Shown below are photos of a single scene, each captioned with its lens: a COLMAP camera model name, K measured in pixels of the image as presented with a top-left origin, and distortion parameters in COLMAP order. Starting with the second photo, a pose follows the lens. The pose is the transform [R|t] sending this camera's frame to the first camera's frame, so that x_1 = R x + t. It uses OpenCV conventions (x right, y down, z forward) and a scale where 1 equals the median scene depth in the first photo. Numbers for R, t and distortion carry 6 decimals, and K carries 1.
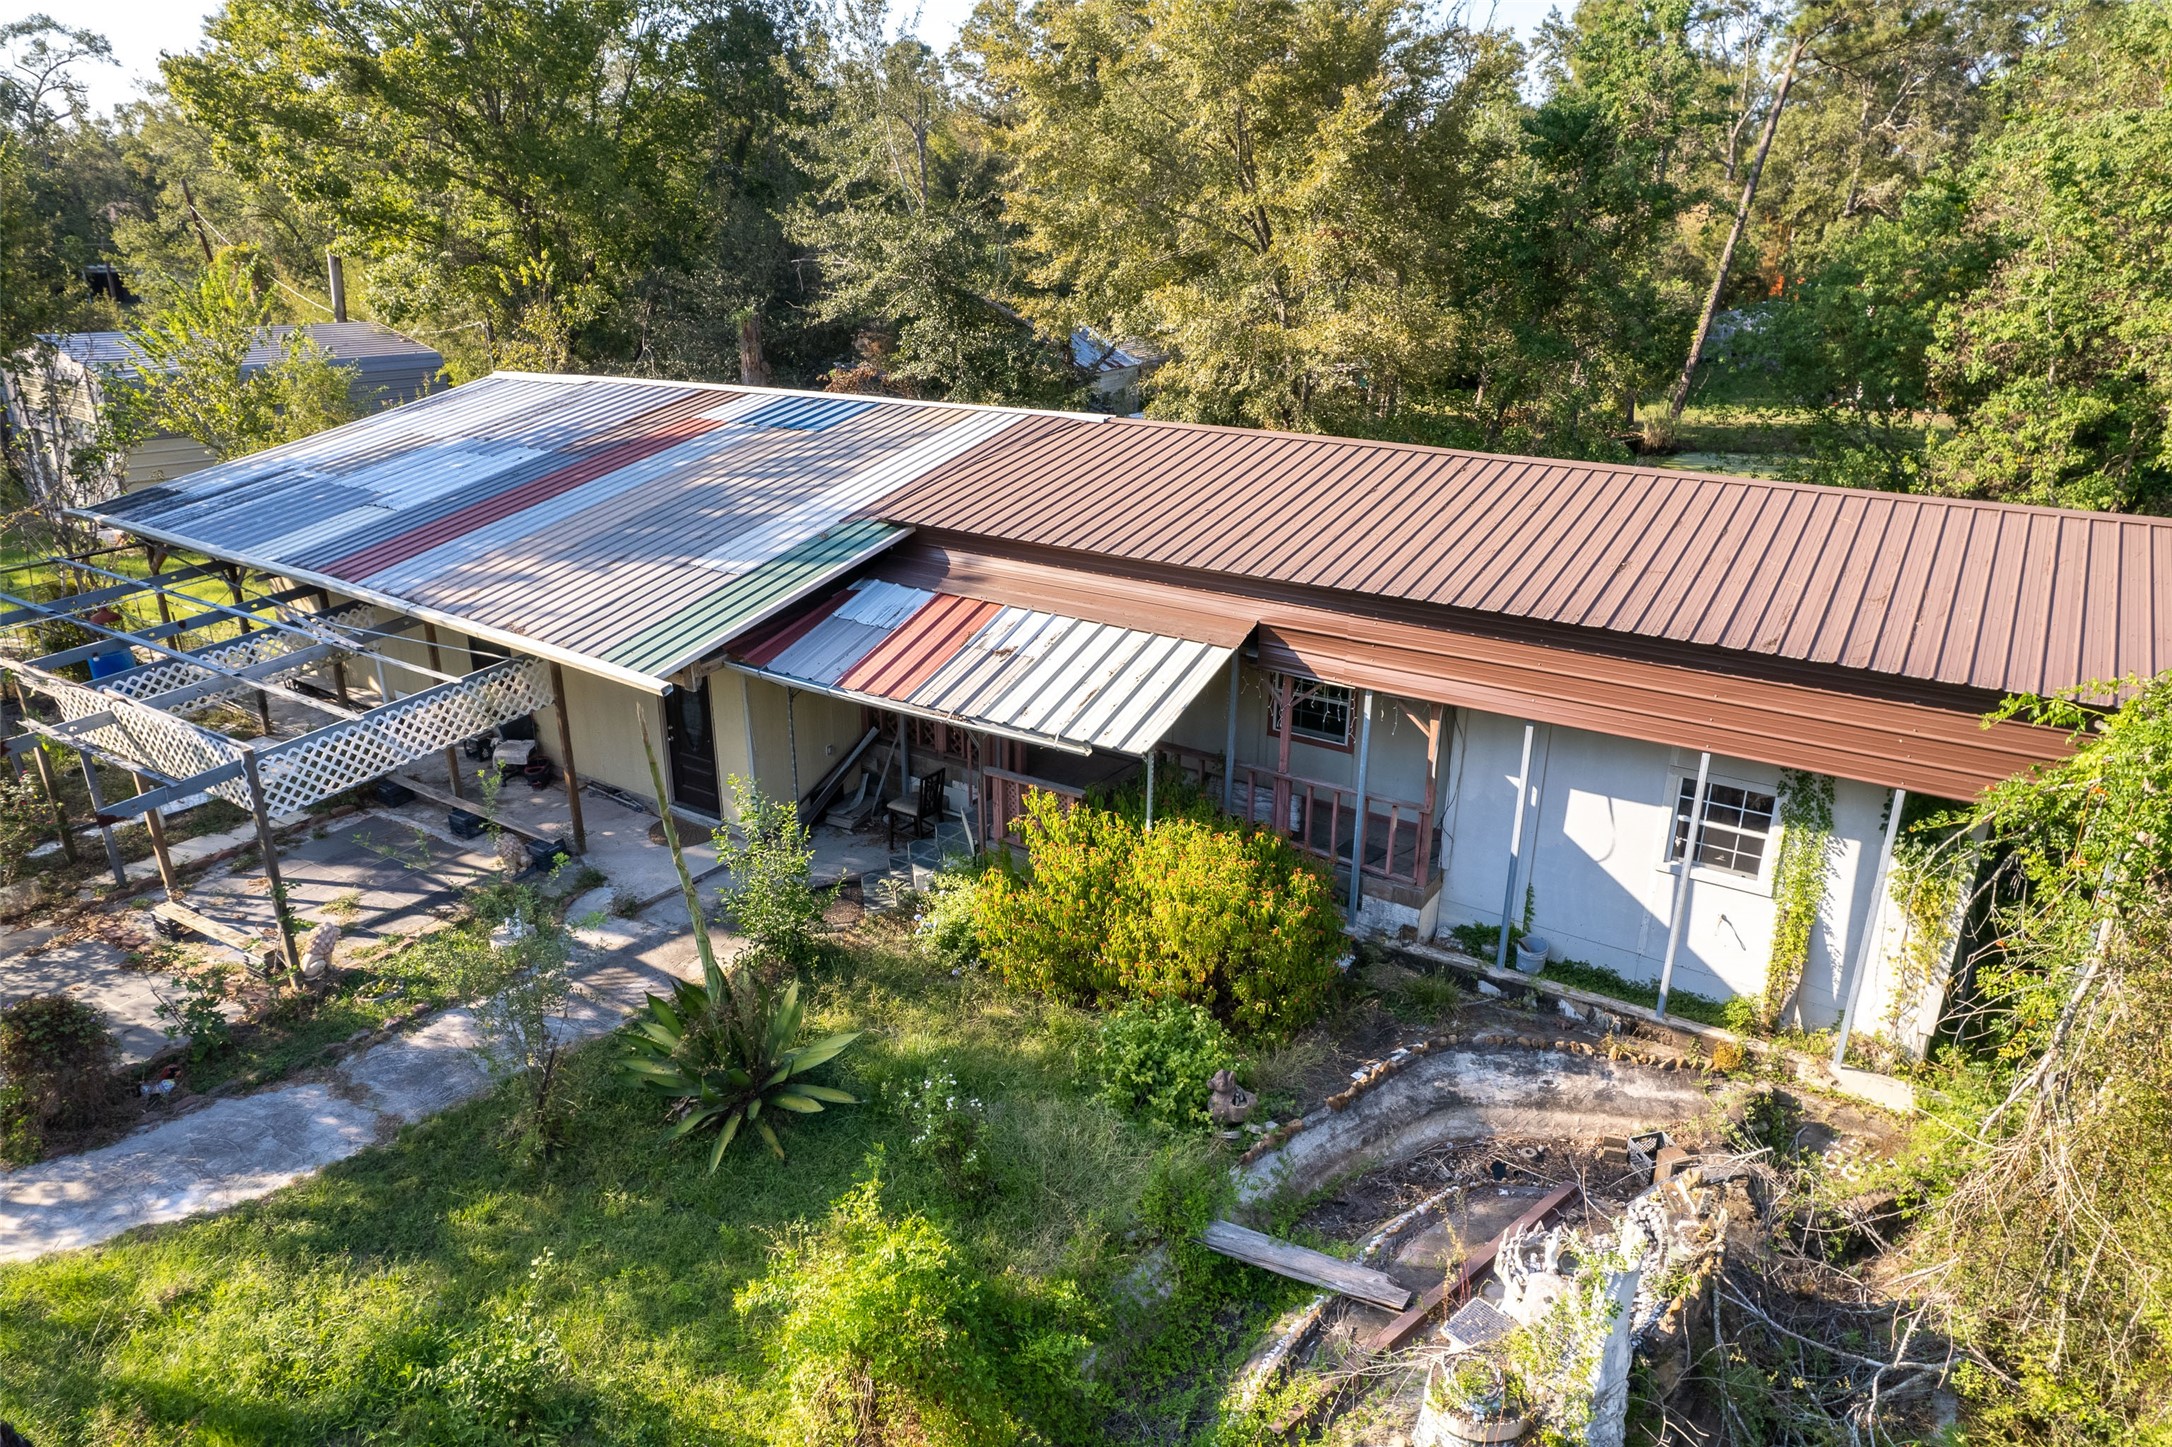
lens RADIAL K [[1401.4, 0, 1092.2], [0, 1401.4, 724.6], [0, 0, 1]] dist [-0.076200, 0.066369]
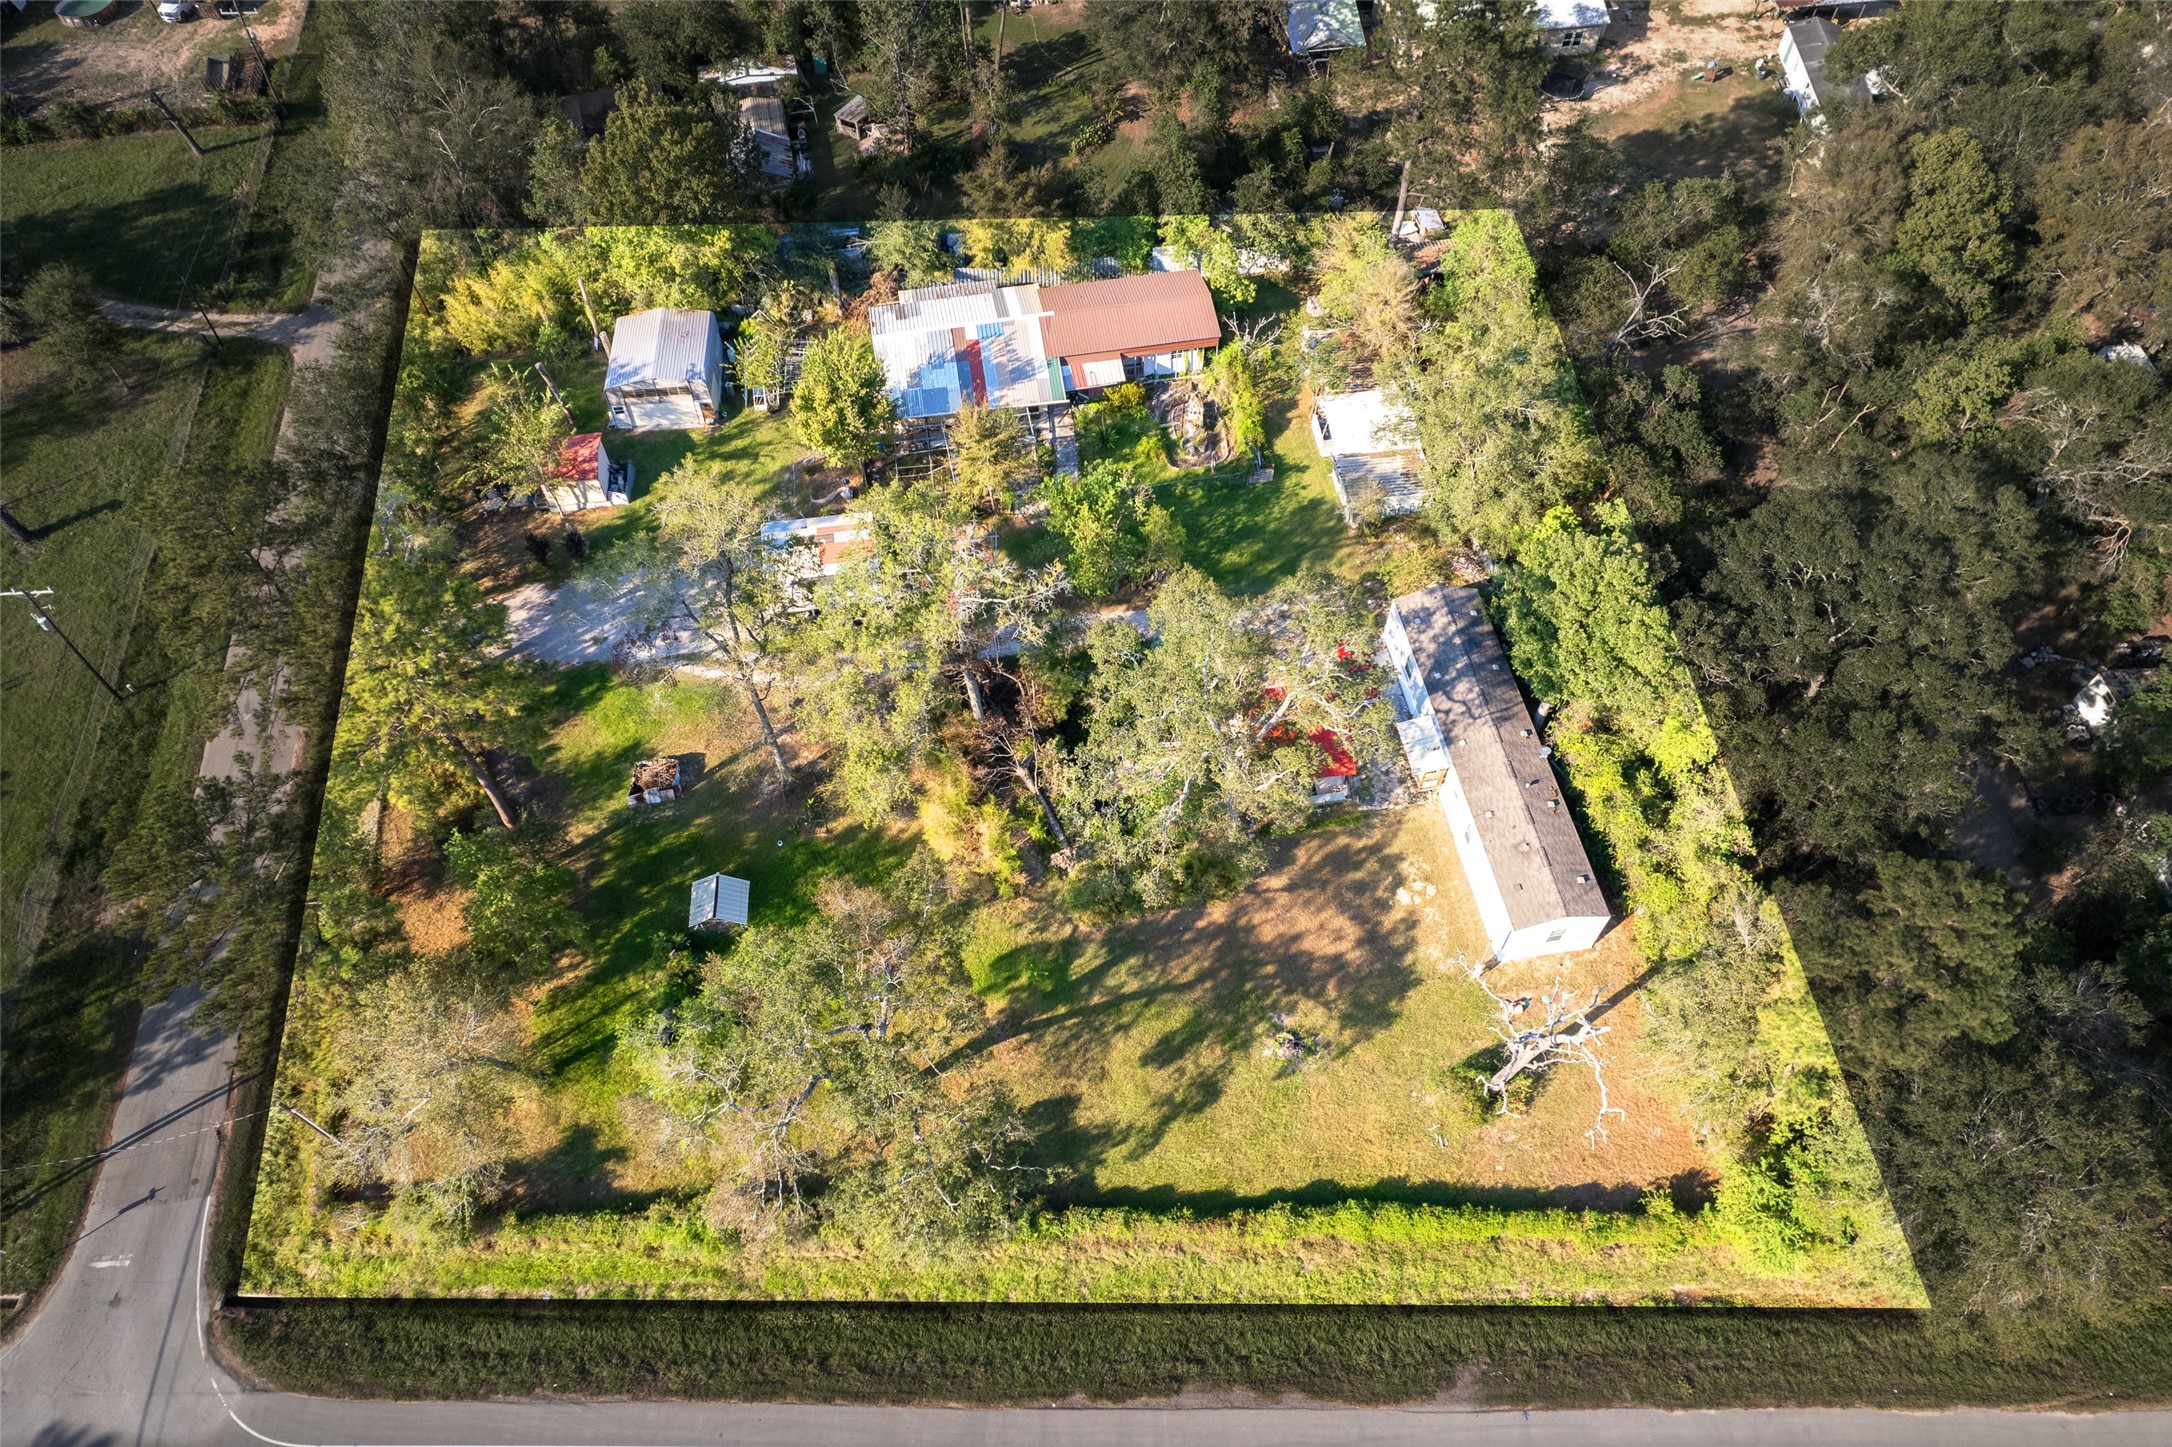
lens RADIAL K [[1401.4, 0, 1091.5], [0, 1401.4, 717.3], [0, 0, 1]] dist [-0.076200, 0.066369]
pose [[0.738379, -0.562509, 0.371995, -3.959474], [0.242868, 0.736394, 0.631458, -3.480017], [-0.629135, -0.375909, 0.680353, -4.805736]]
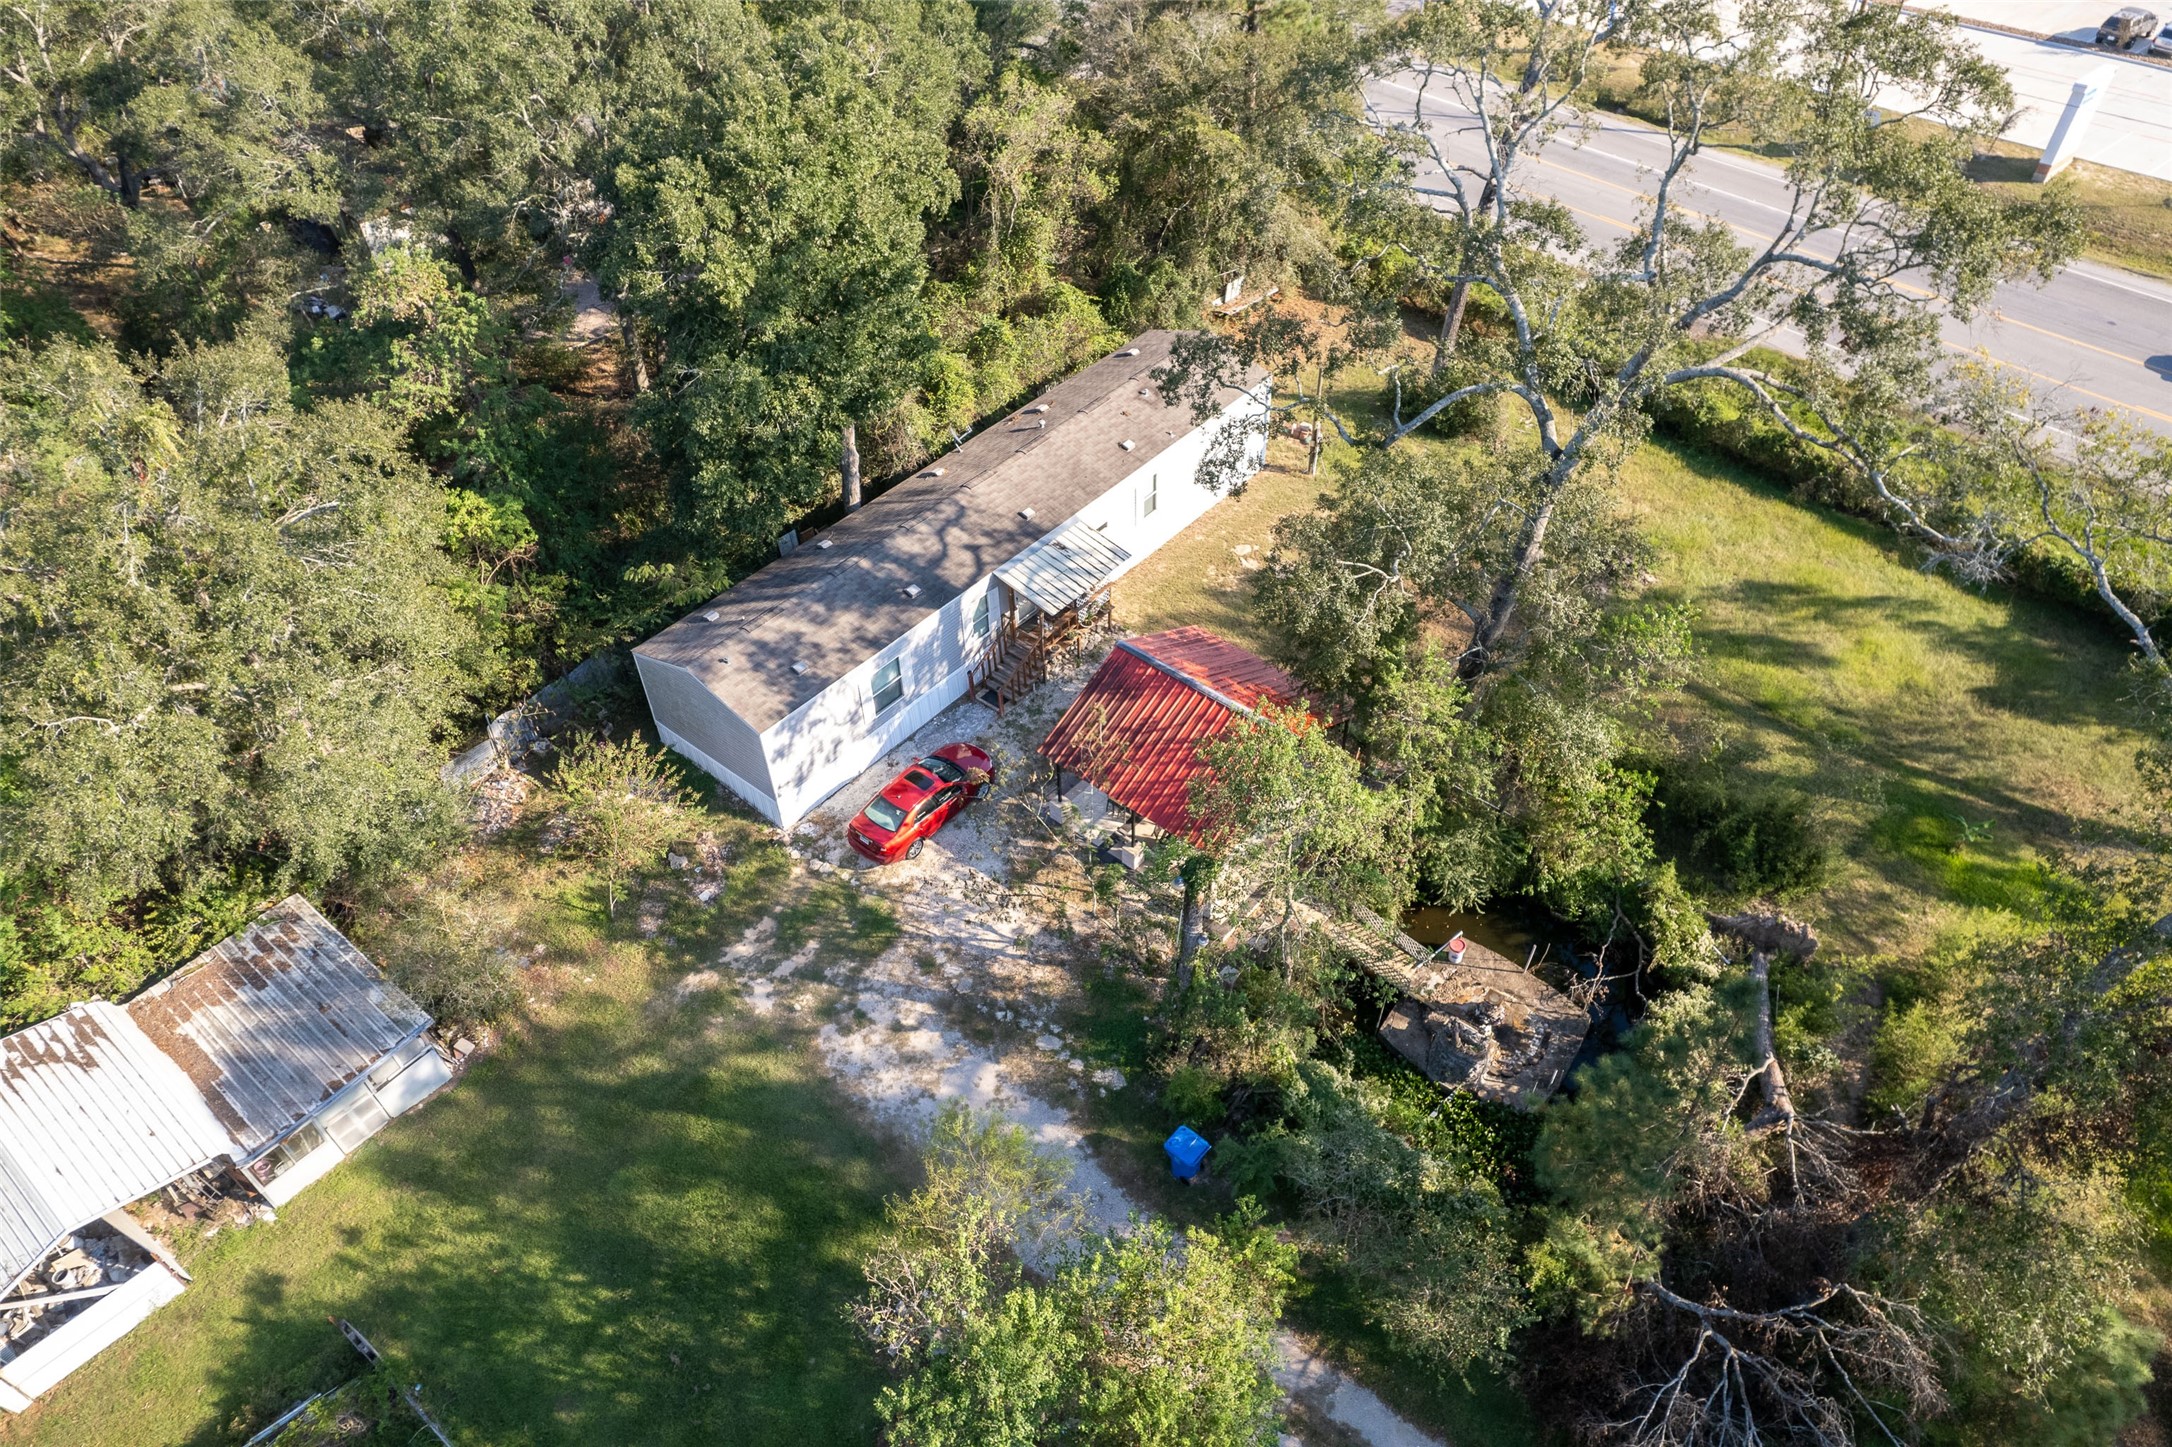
lens RADIAL K [[1401.4, 0, 1102.9], [0, 1401.4, 728.0], [0, 0, 1]] dist [-0.076200, 0.066369]
pose [[-0.994745, -0.073435, 0.071340, -0.996610], [0.031098, 0.447158, 0.893914, -1.781937], [-0.097544, 0.891435, -0.442525, 0.120917]]
